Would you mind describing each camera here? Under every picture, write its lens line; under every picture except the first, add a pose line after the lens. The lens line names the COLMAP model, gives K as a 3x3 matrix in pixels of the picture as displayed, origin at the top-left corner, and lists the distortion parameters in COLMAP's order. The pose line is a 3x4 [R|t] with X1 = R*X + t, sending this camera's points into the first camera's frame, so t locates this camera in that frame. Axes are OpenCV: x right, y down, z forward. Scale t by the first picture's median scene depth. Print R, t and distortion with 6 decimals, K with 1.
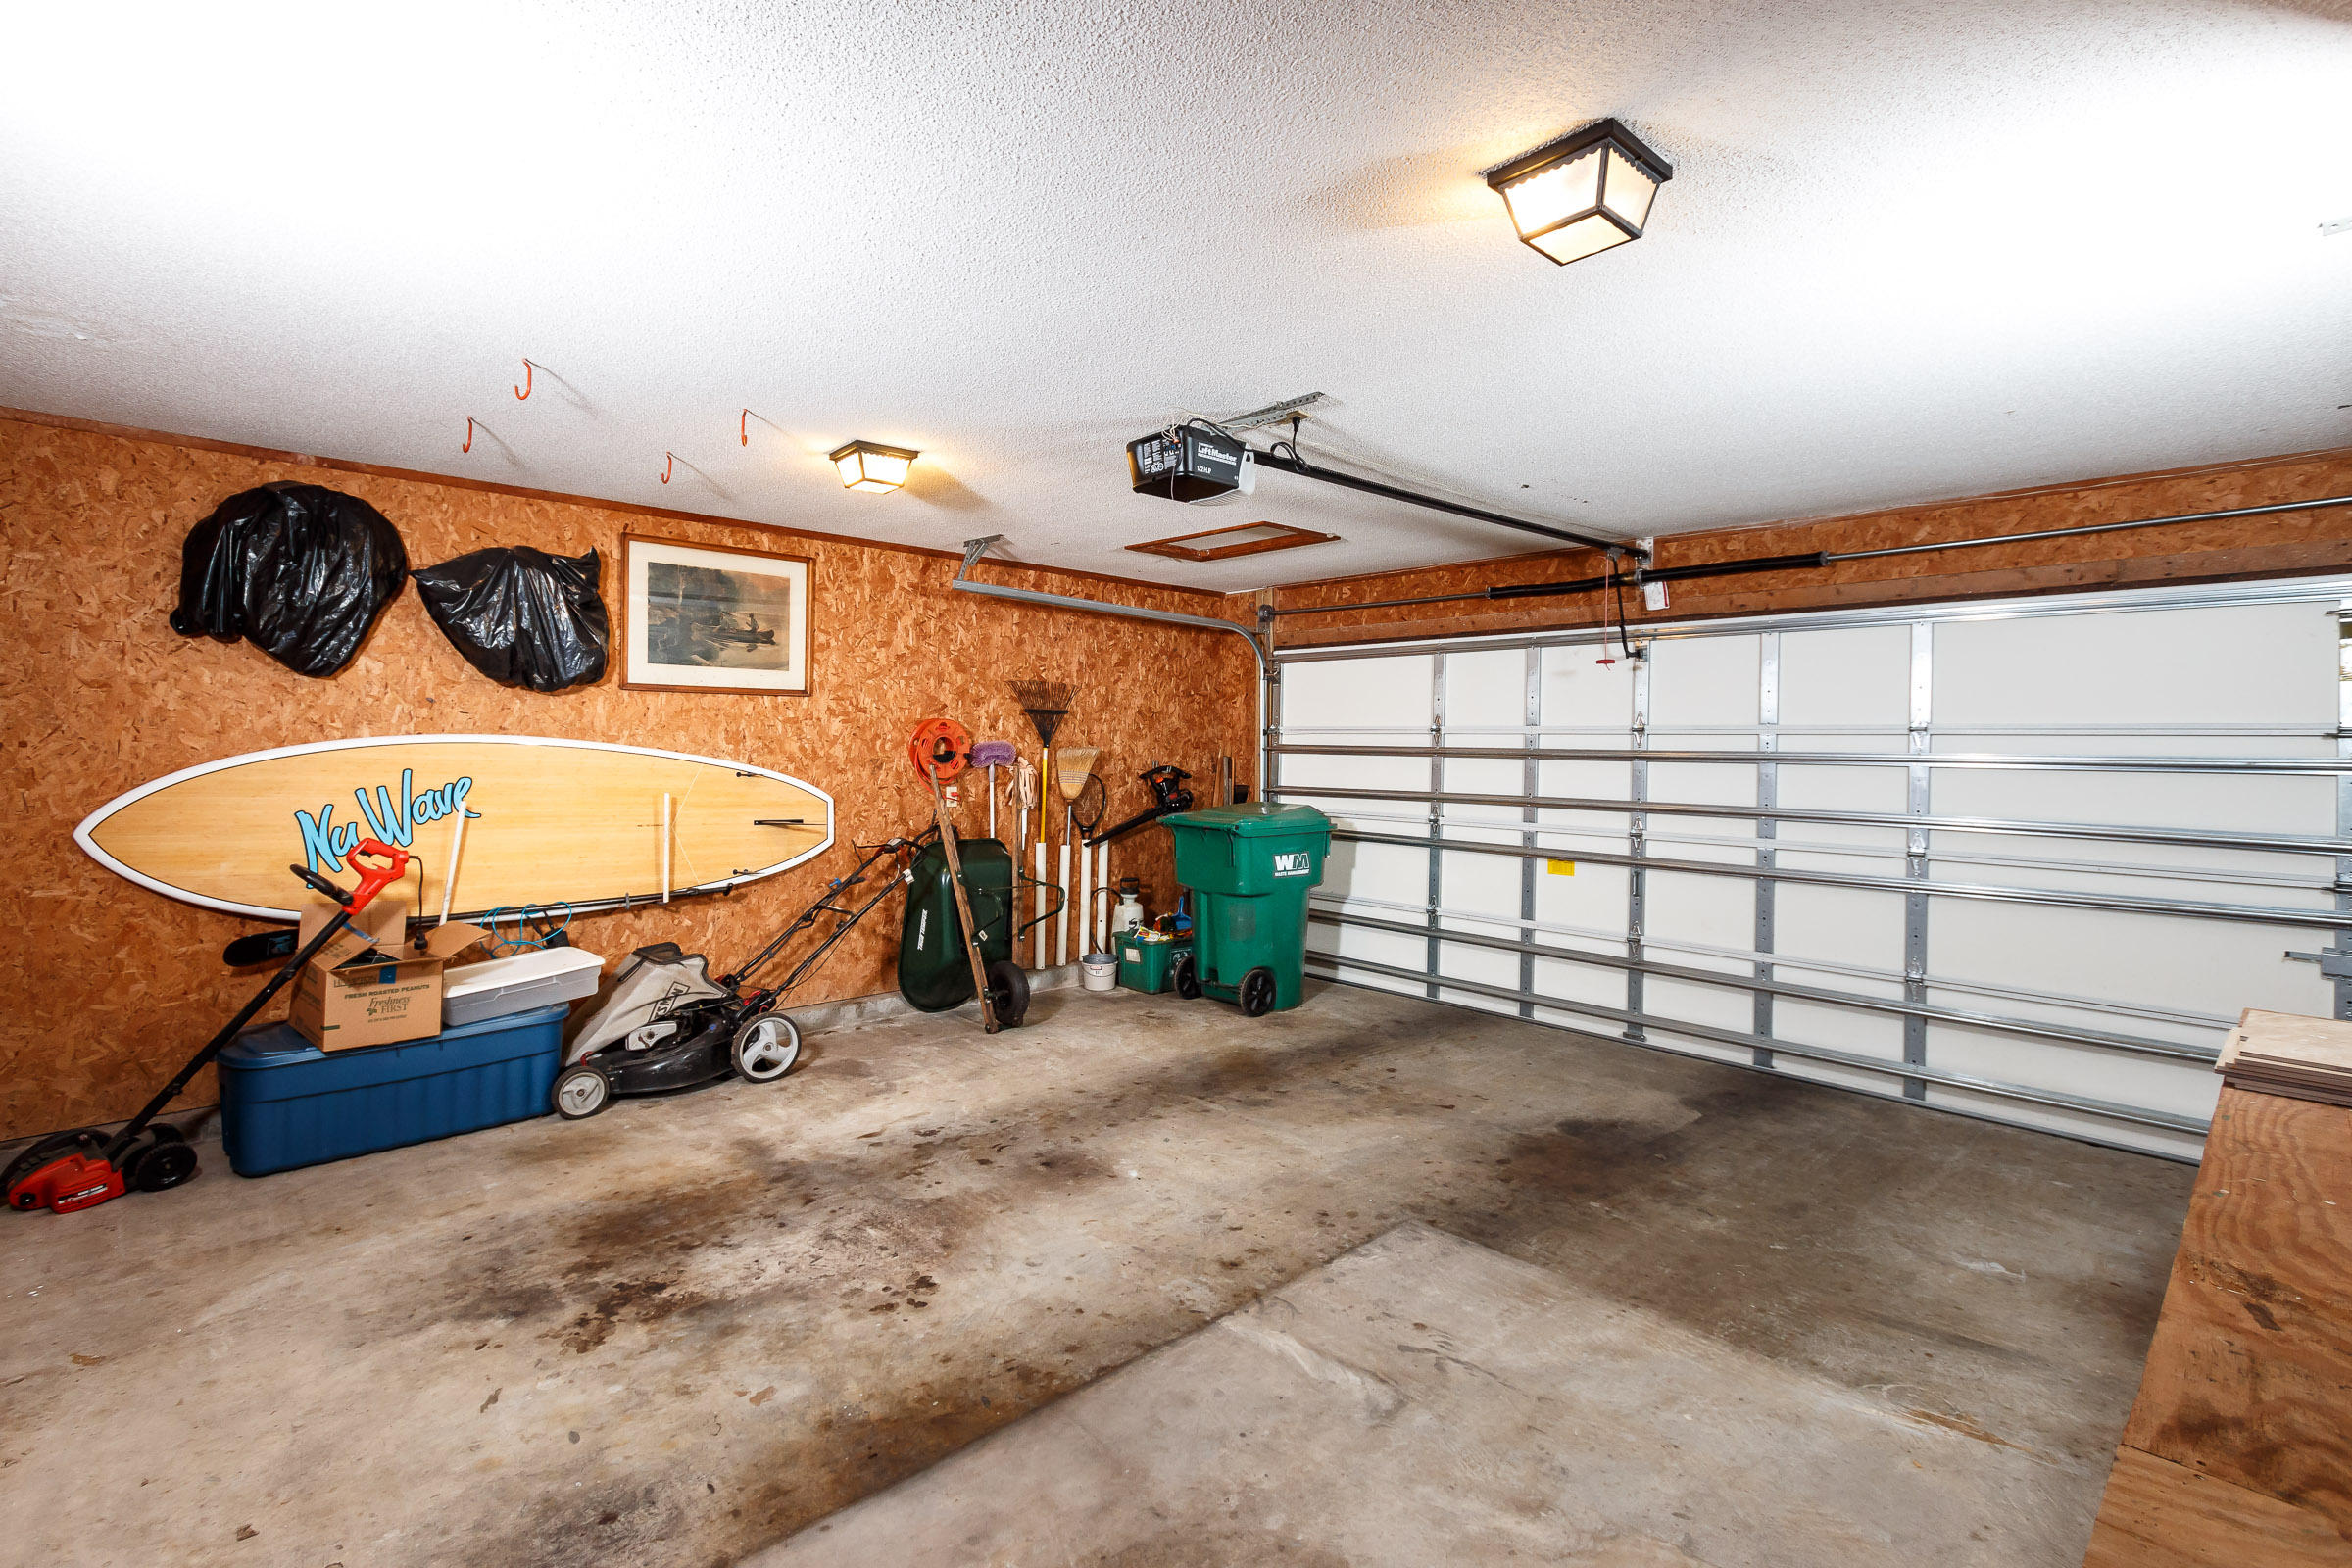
lens RADIAL K [[1081.0, 0, 1171.7], [0, 1081.0, 768.2], [0, 0, 1]] dist [0.014918, -0.000064]
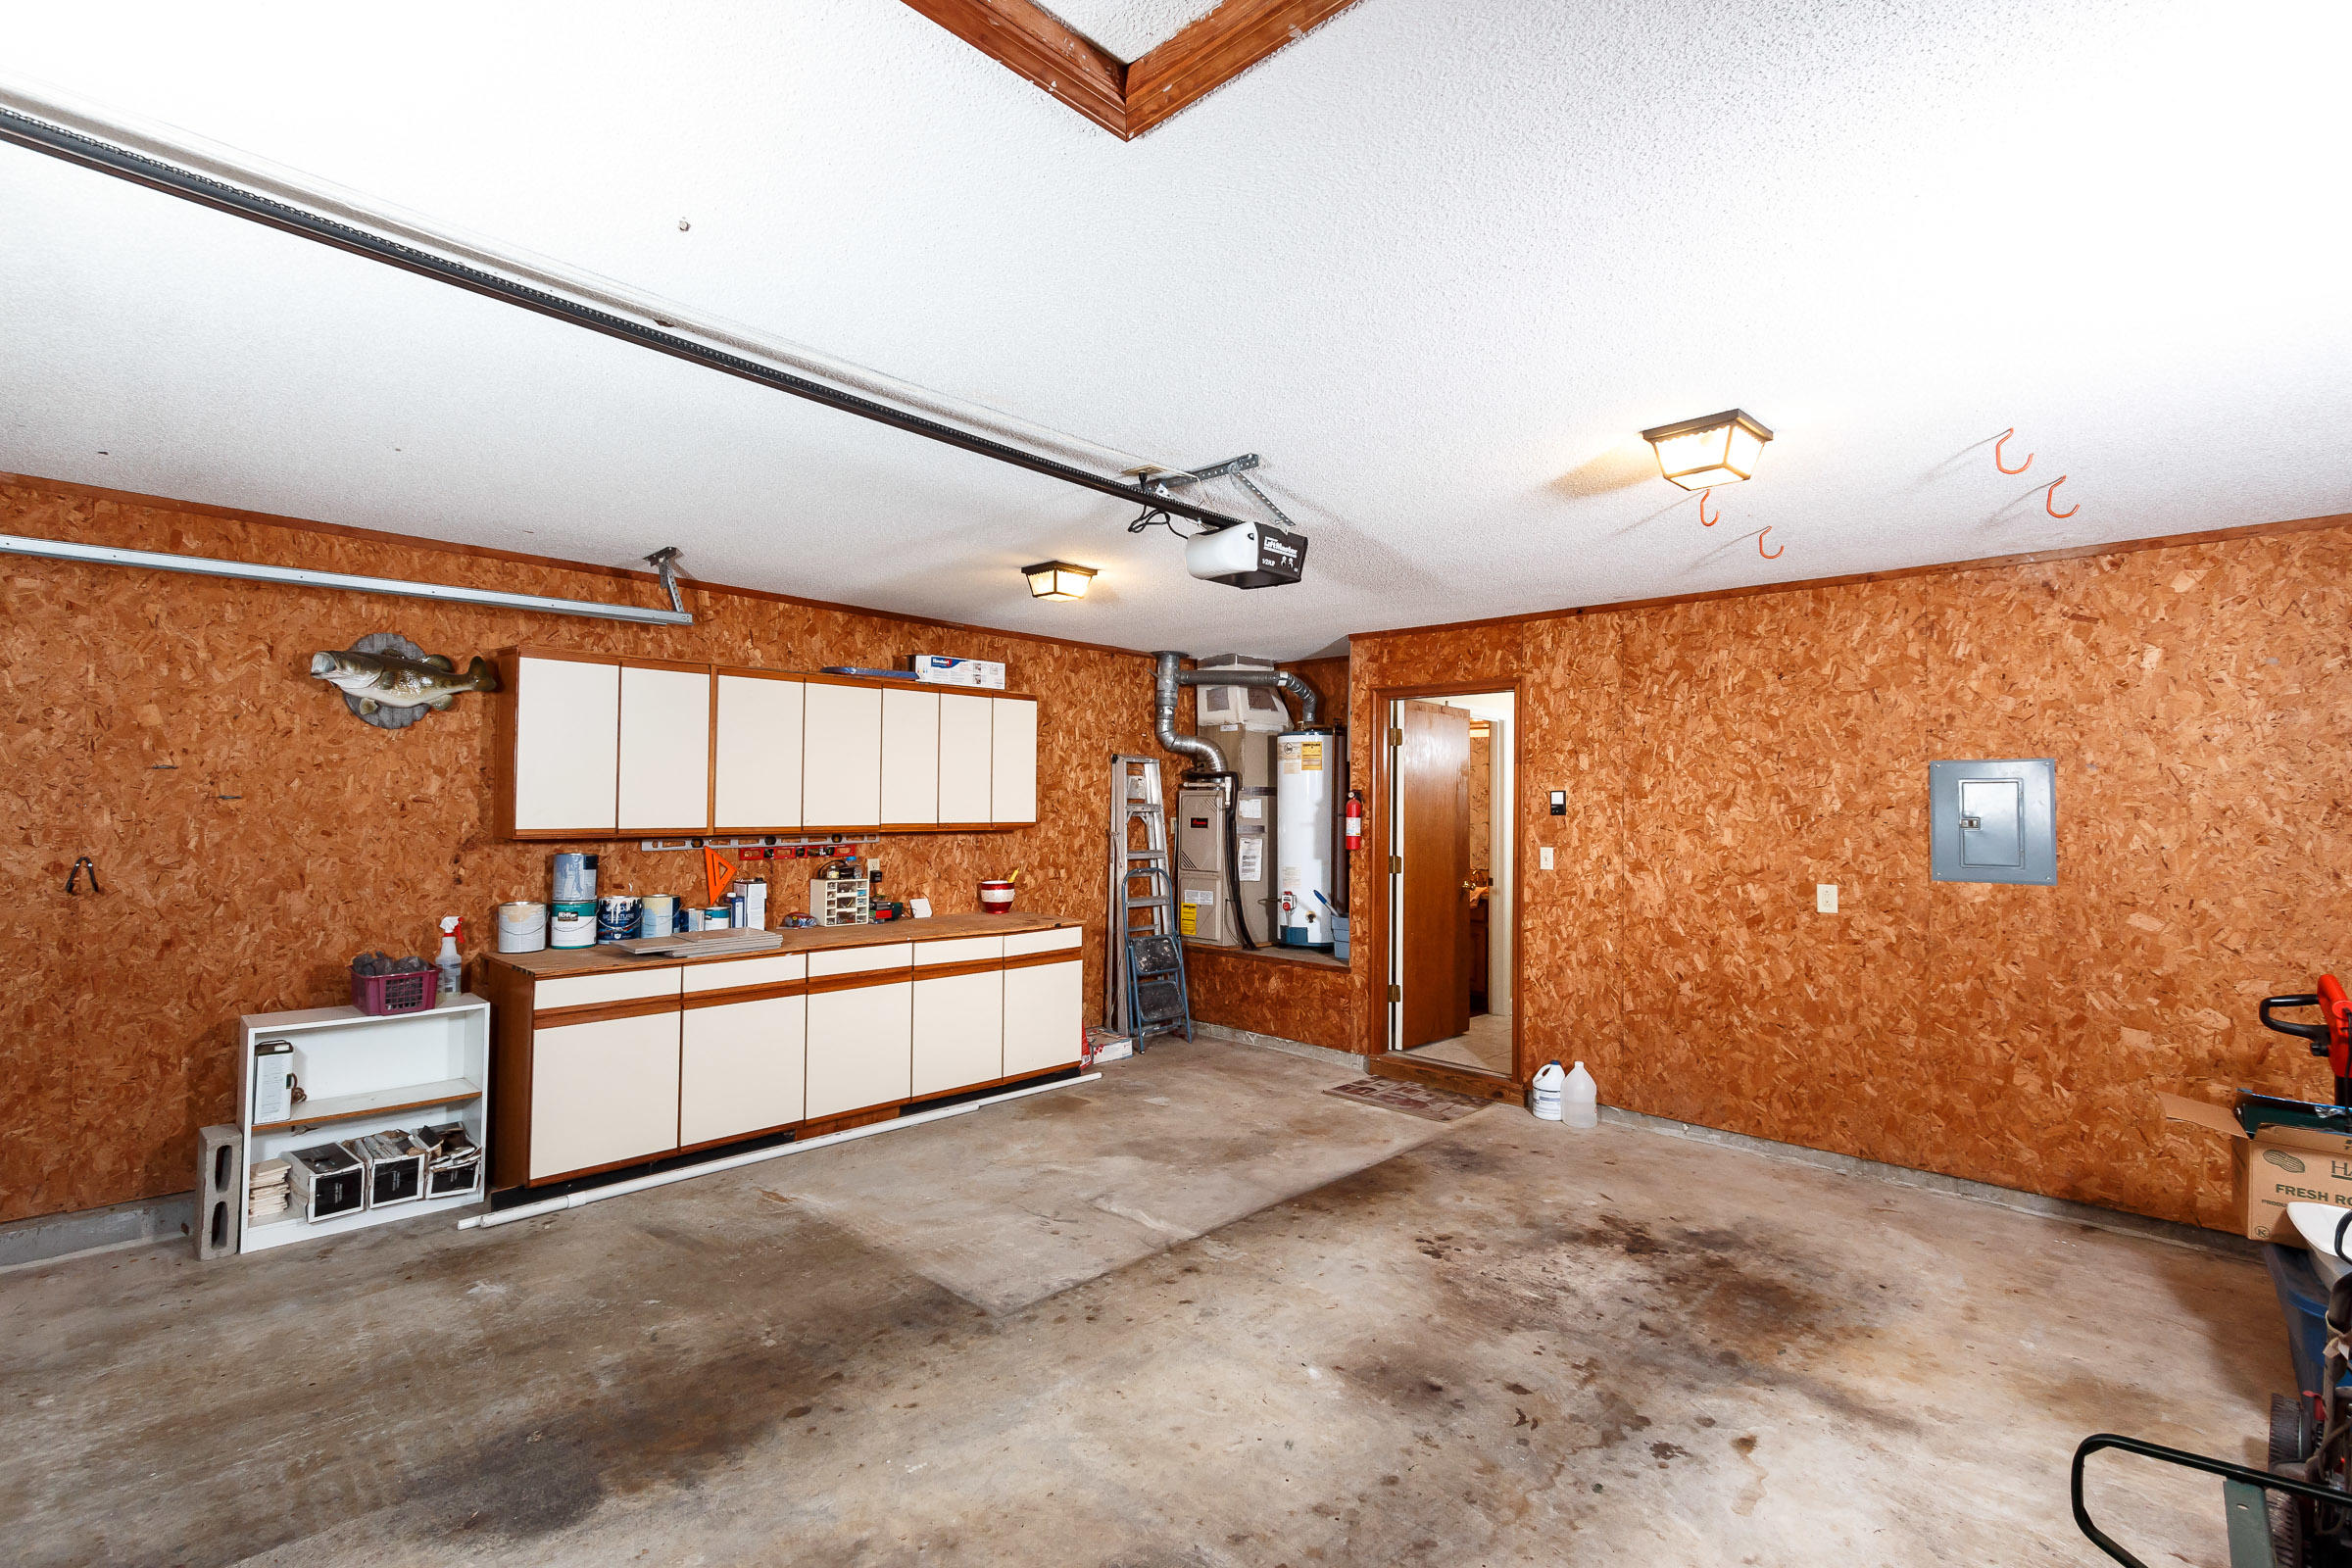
lens RADIAL K [[1081.0, 0, 1181.5], [0, 1081.0, 789.0], [0, 0, 1]] dist [0.014918, -0.000064]
pose [[-0.998696, -0.027453, -0.043042, 0.123101], [-0.027795, 0.999587, 0.007367, -0.060670], [0.042822, 0.008554, -0.999046, 2.068707]]
